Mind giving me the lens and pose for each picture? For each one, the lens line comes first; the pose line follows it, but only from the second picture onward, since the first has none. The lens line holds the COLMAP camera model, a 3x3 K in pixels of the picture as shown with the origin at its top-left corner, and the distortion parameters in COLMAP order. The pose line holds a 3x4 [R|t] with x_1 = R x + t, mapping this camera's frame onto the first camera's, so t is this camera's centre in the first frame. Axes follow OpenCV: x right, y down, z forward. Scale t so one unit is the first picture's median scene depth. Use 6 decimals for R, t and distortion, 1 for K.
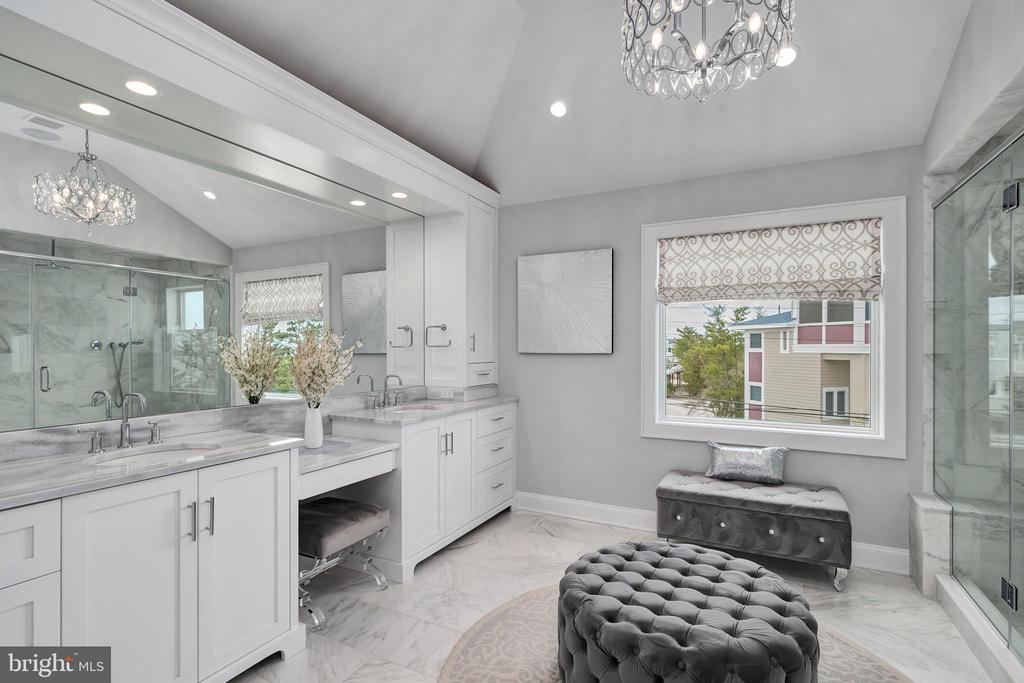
lens RADIAL K [[491.7, 0, 512.0], [0, 491.7, 341.5], [0, 0, 1]] dist [-0.000051, -0.000017]
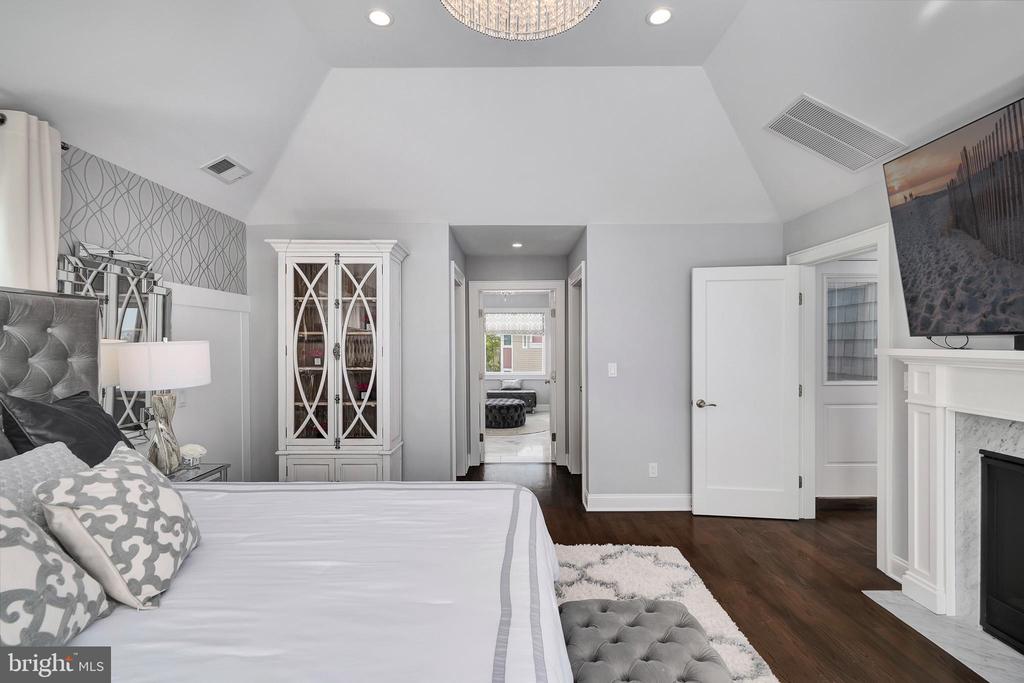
lens RADIAL K [[469.6, 0, 512.0], [0, 469.6, 341.5], [0, 0, 1]] dist [0.000016, -0.000003]
pose [[0.889438, -0.007200, 0.456999, -0.184485], [0.003841, 0.999958, 0.008280, -0.012617], [-0.457040, -0.005609, 0.889429, -0.348763]]
